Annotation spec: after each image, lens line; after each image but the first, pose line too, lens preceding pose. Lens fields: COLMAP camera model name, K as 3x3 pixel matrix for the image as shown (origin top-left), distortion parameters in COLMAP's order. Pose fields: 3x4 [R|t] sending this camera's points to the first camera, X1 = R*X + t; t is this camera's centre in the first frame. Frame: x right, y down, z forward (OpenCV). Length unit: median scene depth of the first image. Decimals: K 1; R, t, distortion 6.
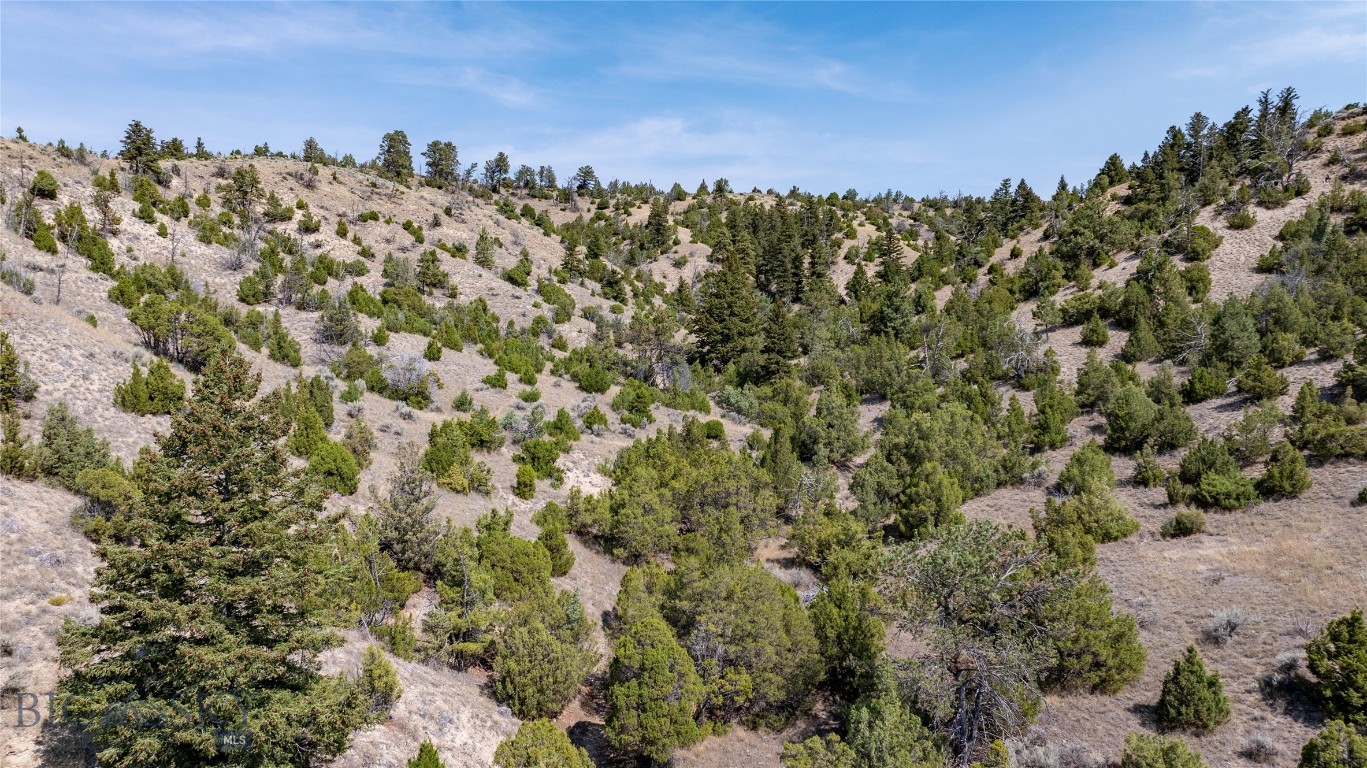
lens RADIAL K [[958.5, 0, 689.8], [0, 958.5, 377.0], [0, 0, 1]] dist [-0.031102, 0.034057]
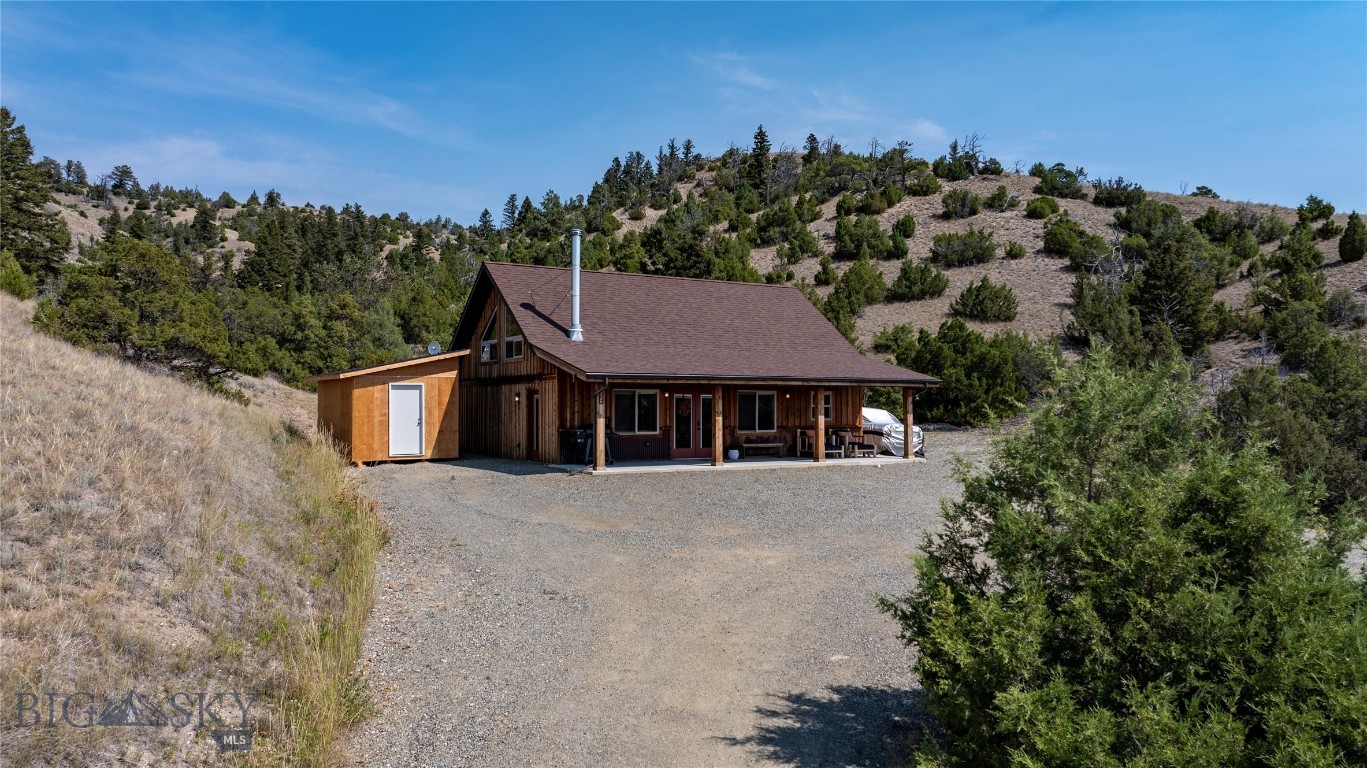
lens RADIAL K [[958.5, 0, 683.2], [0, 958.5, 381.0], [0, 0, 1]] dist [-0.031102, 0.034057]
pose [[0.906962, 0.012606, 0.421024, 0.003906], [0.006719, 0.998992, -0.044385, 0.052357], [-0.421159, 0.043085, 0.905963, -0.123399]]
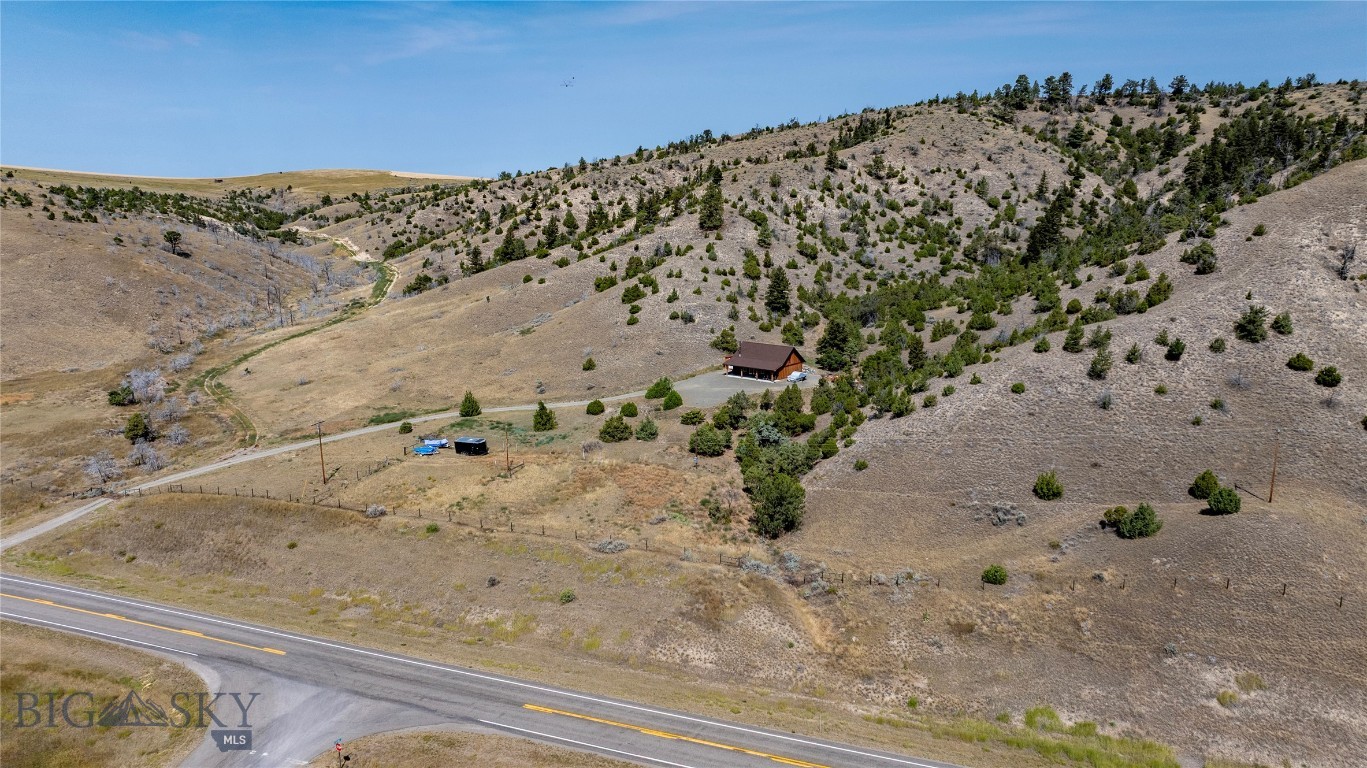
lens RADIAL K [[958.5, 0, 687.5], [0, 958.5, 376.6], [0, 0, 1]] dist [-0.031102, 0.034057]
pose [[0.713204, 0.131048, -0.688597, 0.405069], [-0.011961, 0.984500, 0.174974, -0.043271], [0.700854, -0.116556, 0.703717, -0.473623]]
